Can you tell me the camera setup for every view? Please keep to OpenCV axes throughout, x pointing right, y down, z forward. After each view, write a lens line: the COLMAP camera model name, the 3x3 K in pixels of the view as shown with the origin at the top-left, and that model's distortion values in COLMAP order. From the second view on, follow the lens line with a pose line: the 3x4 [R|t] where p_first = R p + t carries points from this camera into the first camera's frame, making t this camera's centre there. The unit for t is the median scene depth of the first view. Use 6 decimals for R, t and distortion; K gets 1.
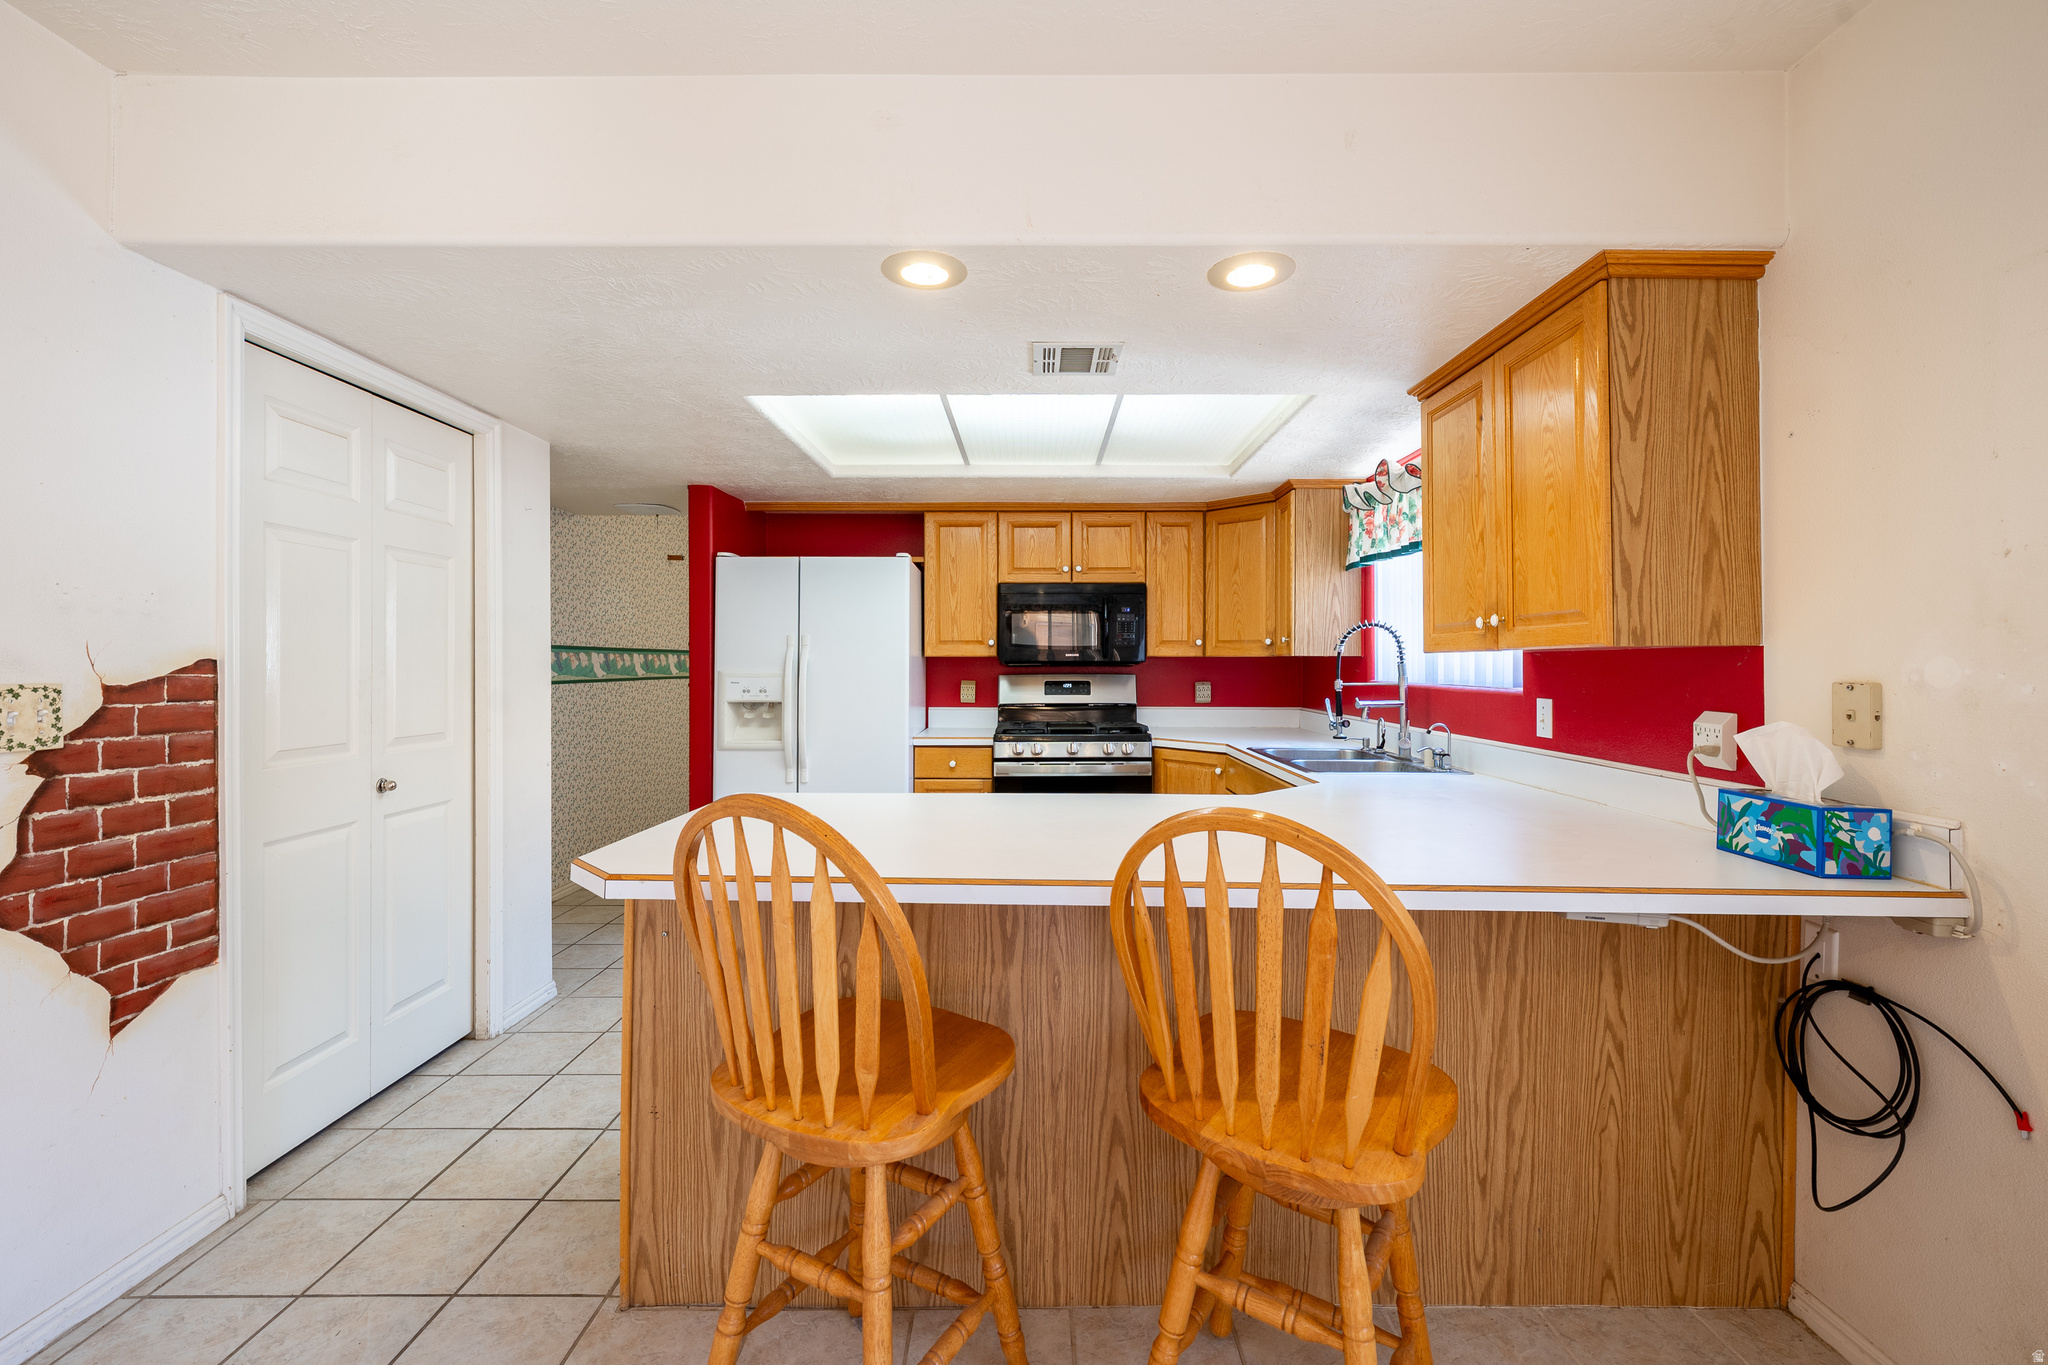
lens RADIAL K [[855.0, 0, 1016.8], [0, 855.0, 649.3], [0, 0, 1]] dist [-0.000902, -0.000166]
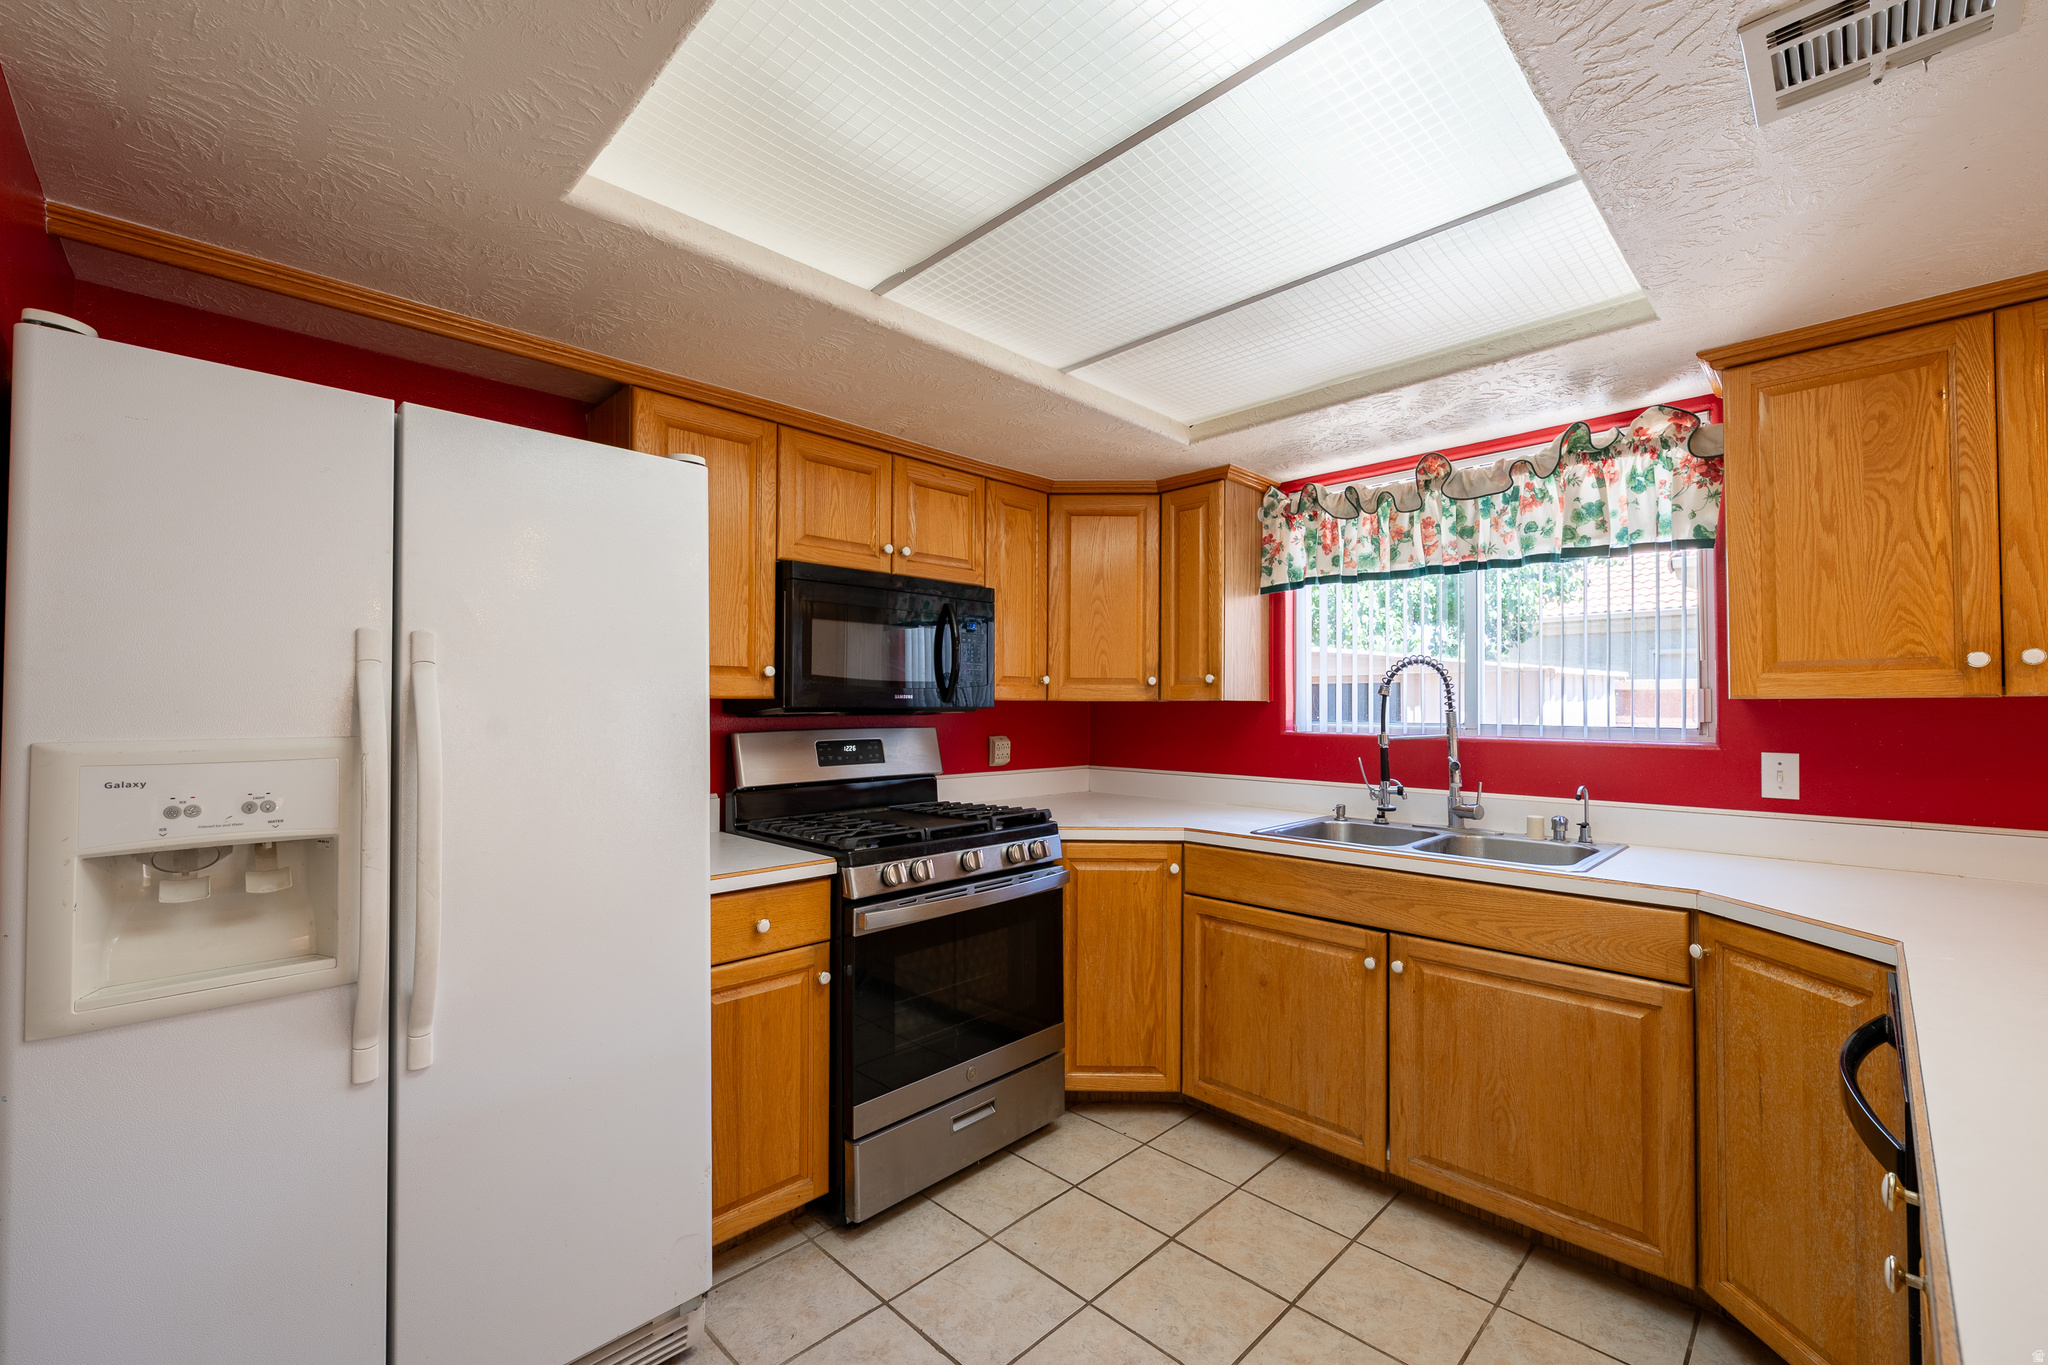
lens RADIAL K [[840.7, 0, 1025.8], [0, 840.7, 688.9], [0, 0, 1]] dist [0.001183, 0.000227]
pose [[0.698379, 0.015433, 0.715562, -0.308406], [-0.011364, 0.999881, -0.010473, 0.006503], [-0.715638, -0.000818, 0.698471, 0.572556]]
